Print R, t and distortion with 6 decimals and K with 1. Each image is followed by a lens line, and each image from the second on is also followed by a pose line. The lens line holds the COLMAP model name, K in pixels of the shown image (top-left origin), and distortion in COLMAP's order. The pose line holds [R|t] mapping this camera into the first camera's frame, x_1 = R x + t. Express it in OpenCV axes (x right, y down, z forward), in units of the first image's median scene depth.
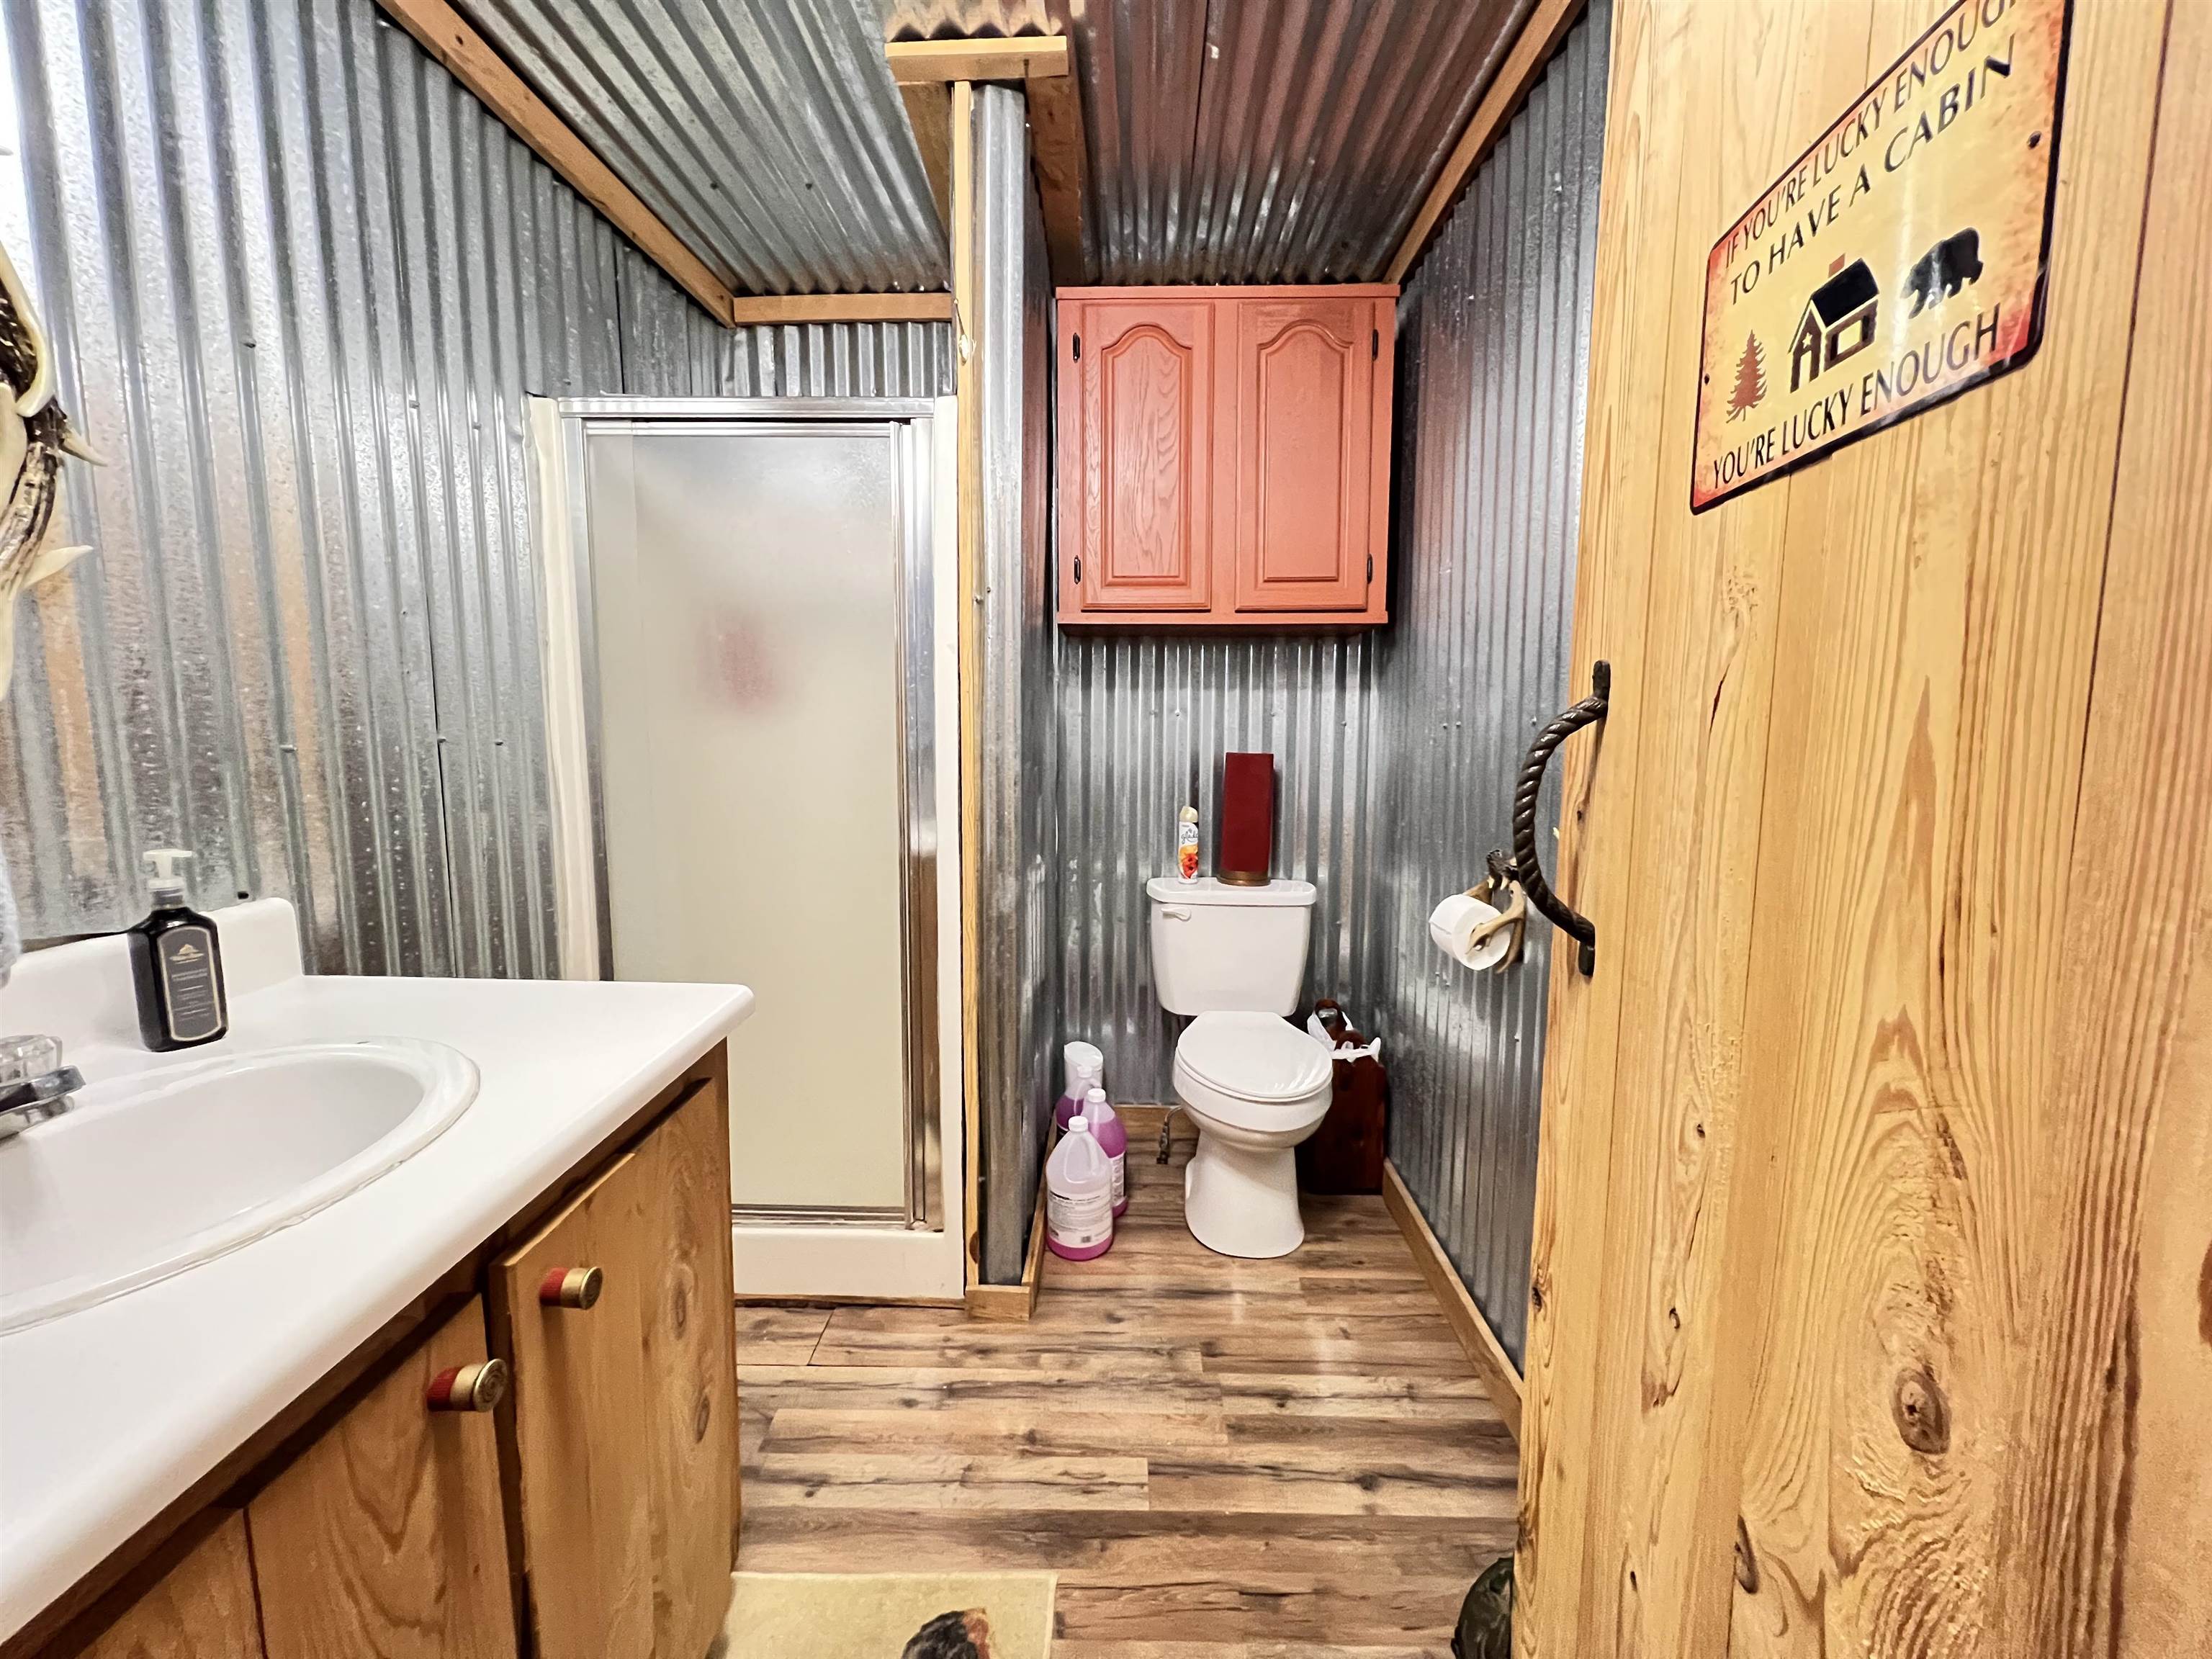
lens RADIAL K [[883.9, 0, 1098.7], [0, 883.9, 825.8], [0, 0, 1]] dist [-0.001525, 0.000186]
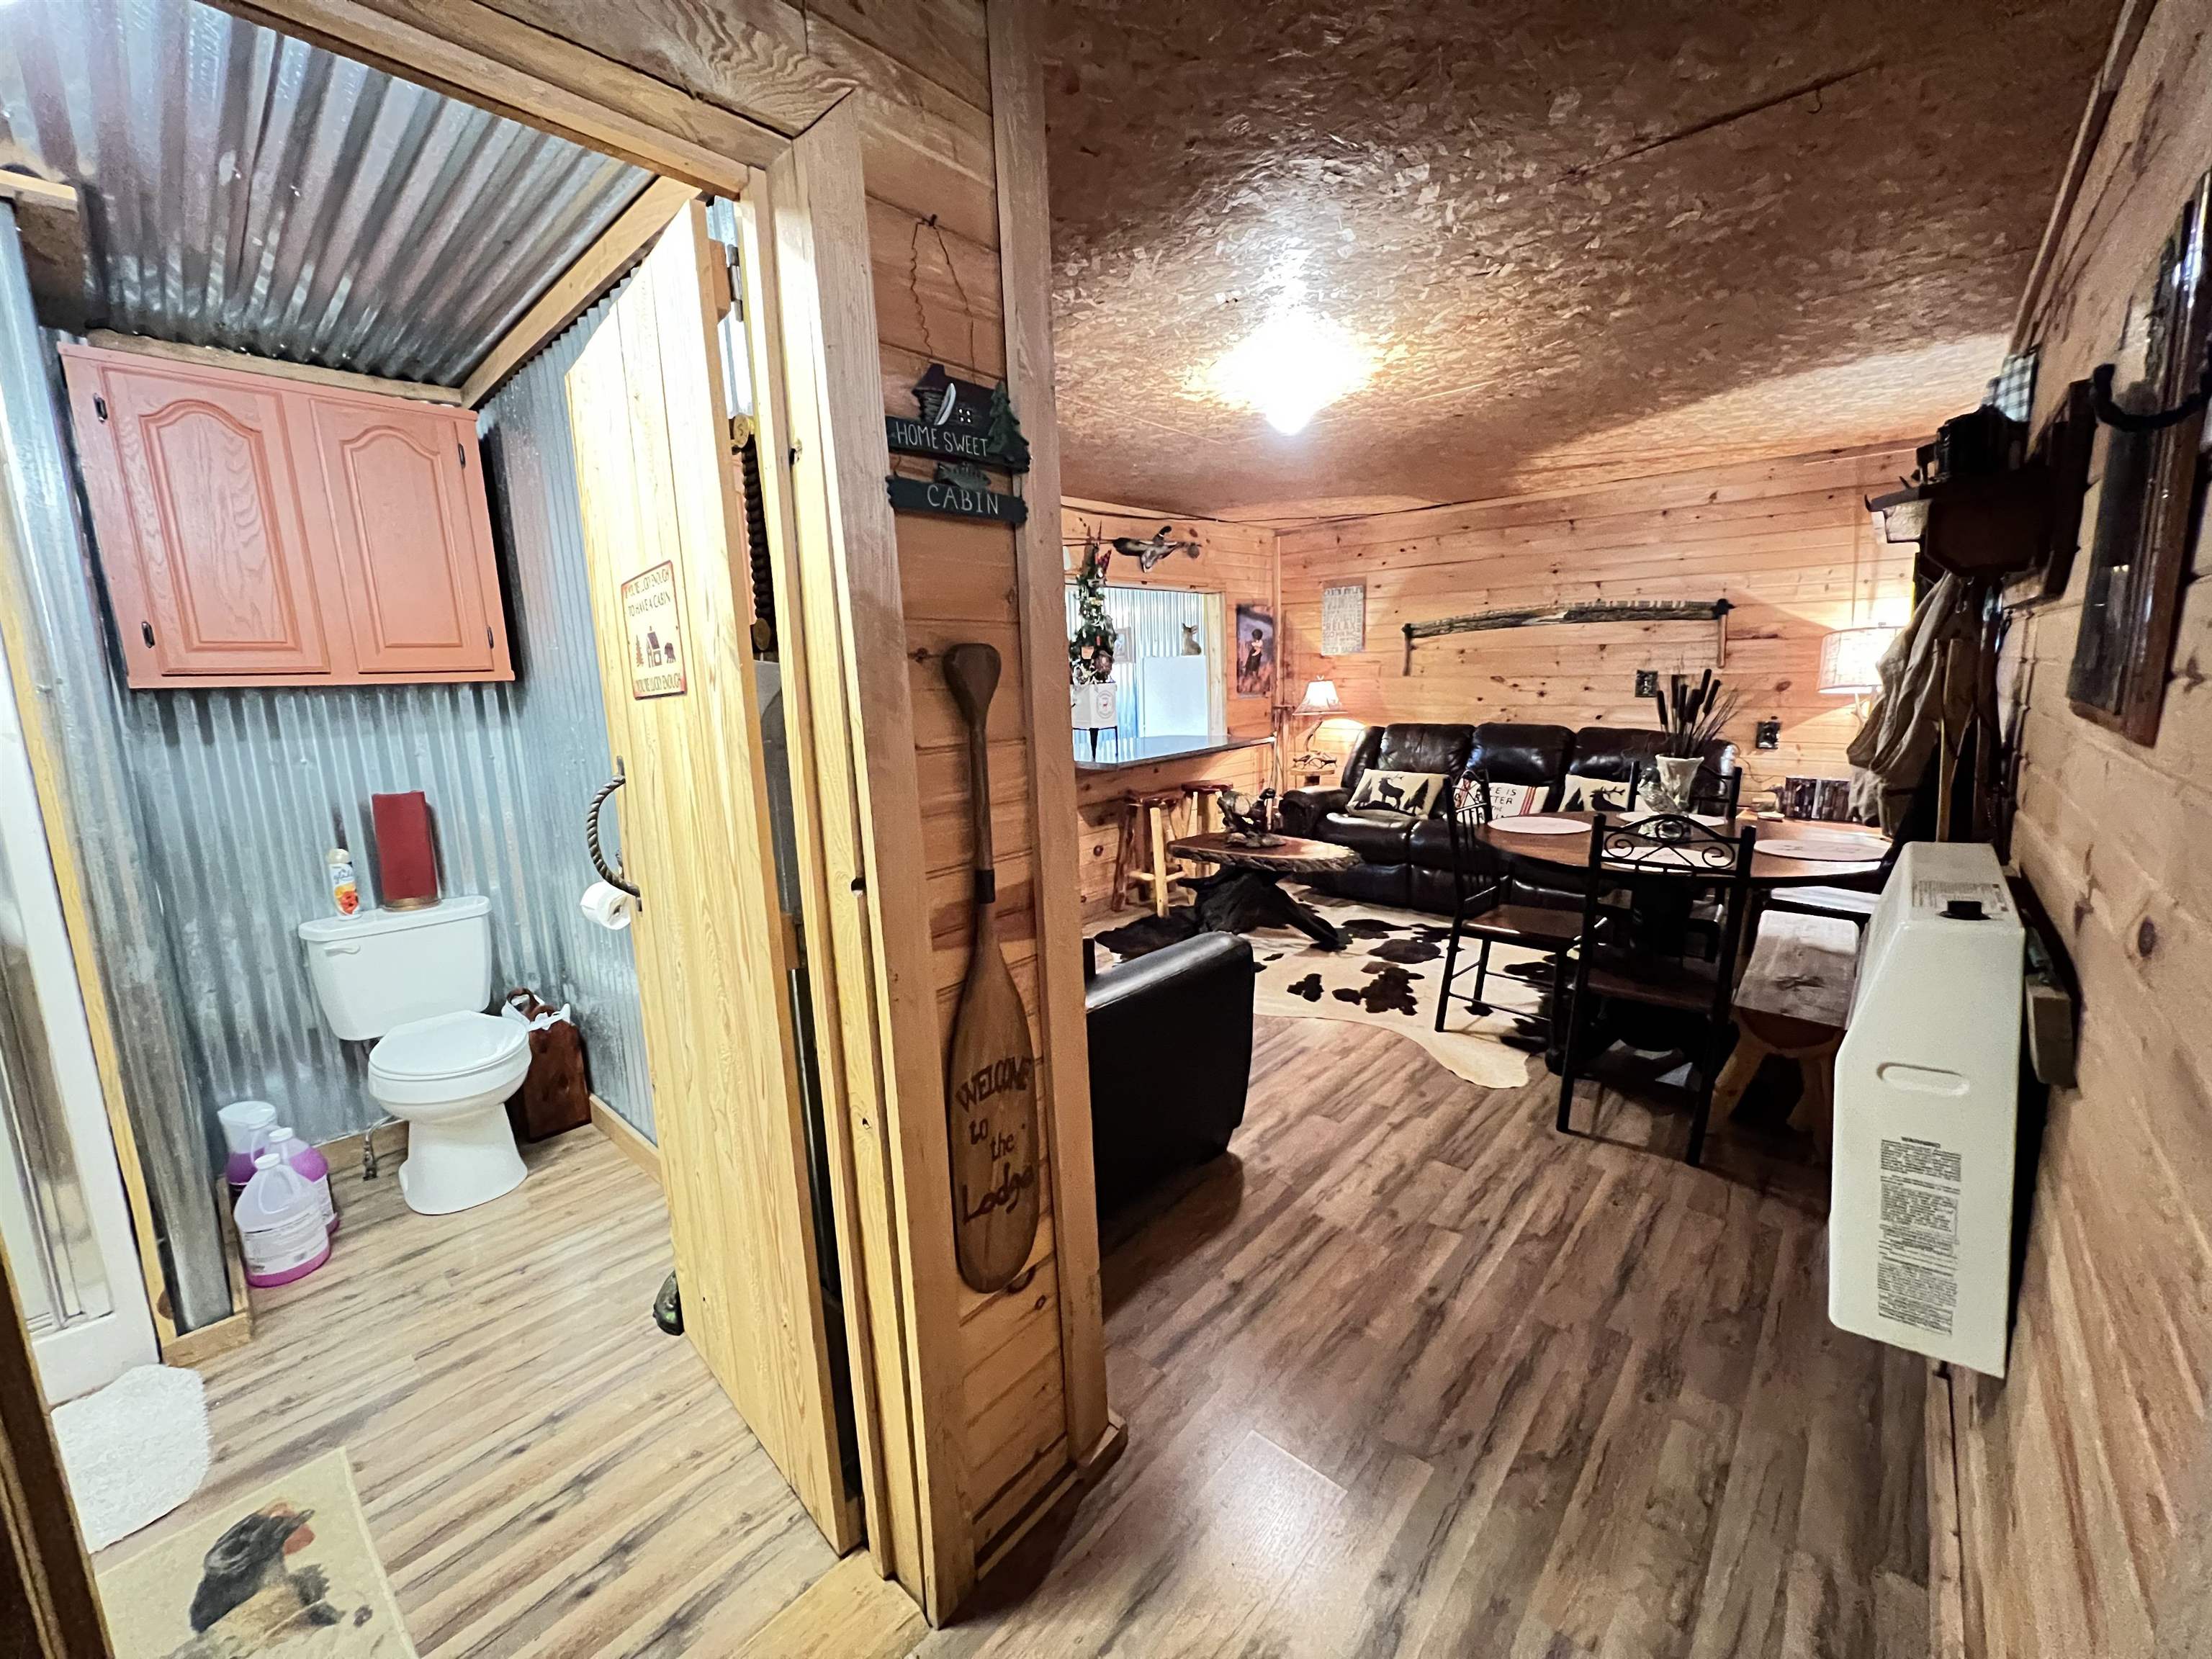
lens RADIAL K [[883.9, 0, 1098.7], [0, 883.9, 825.8], [0, 0, 1]] dist [-0.001525, 0.000186]
pose [[0.658112, -0.146740, 0.738482, -0.082503], [0.127295, 0.988390, 0.082956, -0.022312], [-0.742081, 0.039410, 0.669151, -0.434134]]
